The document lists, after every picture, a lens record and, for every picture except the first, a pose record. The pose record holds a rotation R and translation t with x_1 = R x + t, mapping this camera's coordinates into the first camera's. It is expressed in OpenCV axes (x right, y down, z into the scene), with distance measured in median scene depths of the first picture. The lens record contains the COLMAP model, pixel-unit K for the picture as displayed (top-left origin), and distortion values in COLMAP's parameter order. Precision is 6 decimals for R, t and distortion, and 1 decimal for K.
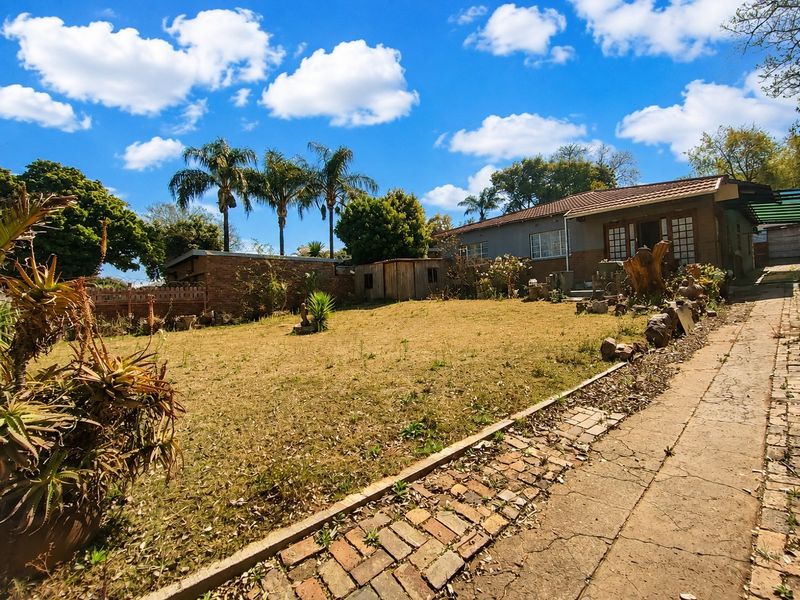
lens RADIAL K [[317.5, 0, 398.7], [0, 317.5, 300.3], [0, 0, 1]] dist [0.000919, -0.000197]
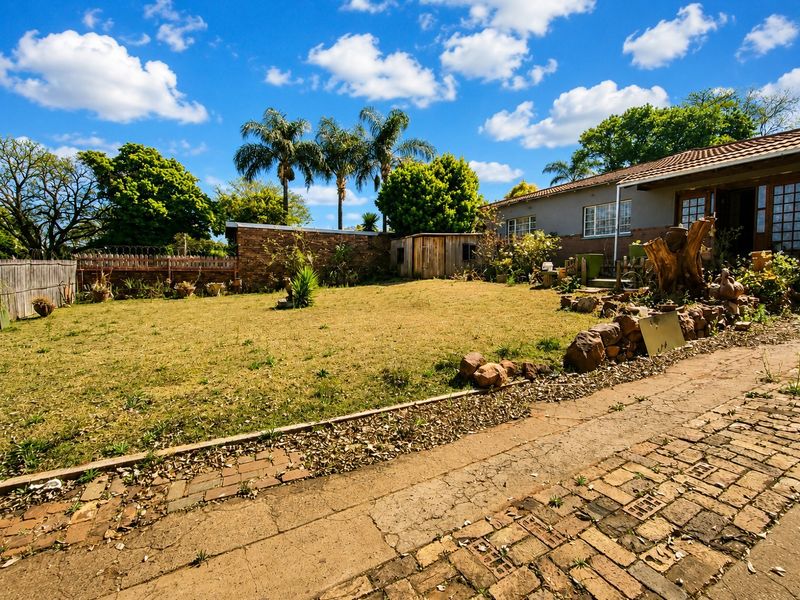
lens RADIAL K [[325.1, 0, 399.8], [0, 325.1, 288.9], [0, 0, 1]] dist [-0.002547, -0.000224]
pose [[0.968964, 0.059113, -0.240030, 0.155225], [-0.047872, 0.997478, 0.052401, -0.014666], [0.242522, -0.039284, 0.969350, 0.053762]]
